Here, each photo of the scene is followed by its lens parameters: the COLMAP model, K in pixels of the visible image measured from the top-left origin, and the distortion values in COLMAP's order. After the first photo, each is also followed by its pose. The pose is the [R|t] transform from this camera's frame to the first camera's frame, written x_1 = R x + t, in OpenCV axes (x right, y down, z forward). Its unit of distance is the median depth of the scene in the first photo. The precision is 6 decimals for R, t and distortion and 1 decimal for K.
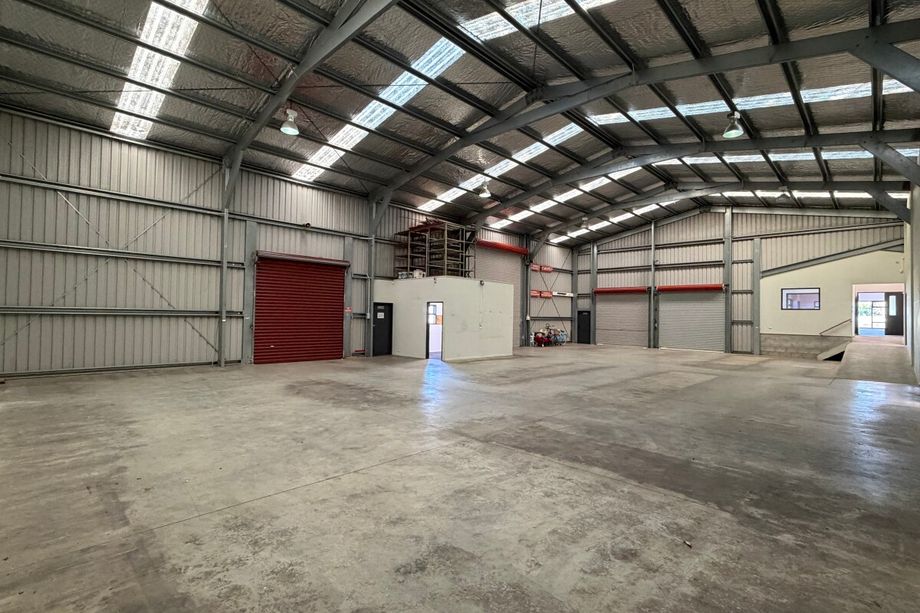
lens RADIAL K [[429.0, 0, 461.2], [0, 429.0, 307.2], [0, 0, 1]] dist [-0.003001, 0.000385]
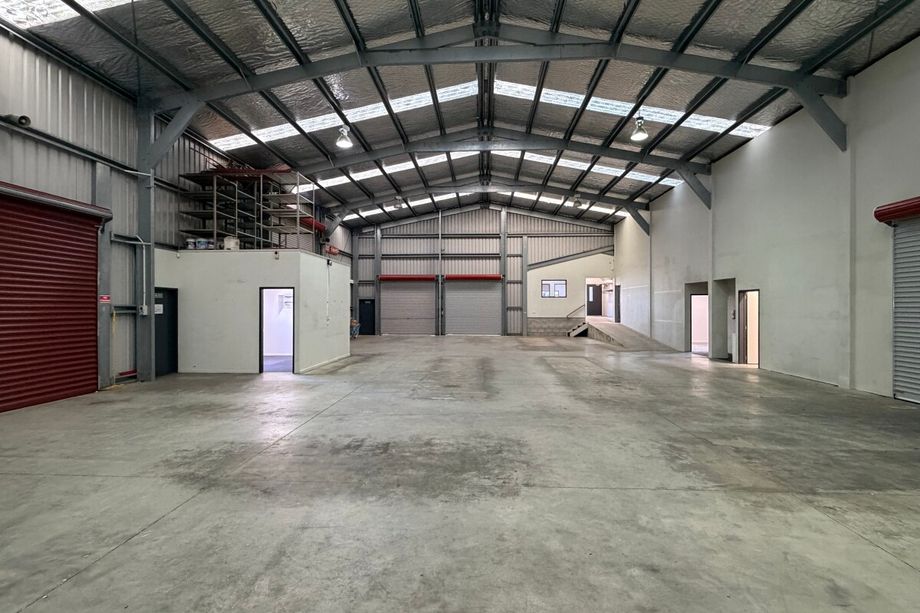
lens RADIAL K [[429.0, 0, 457.6], [0, 429.0, 309.4], [0, 0, 1]] dist [-0.003001, 0.000385]
pose [[0.752621, -0.021769, 0.658094, -0.222502], [0.000263, 0.999463, 0.032761, 0.000247], [-0.658454, -0.024483, 0.752223, 0.234411]]
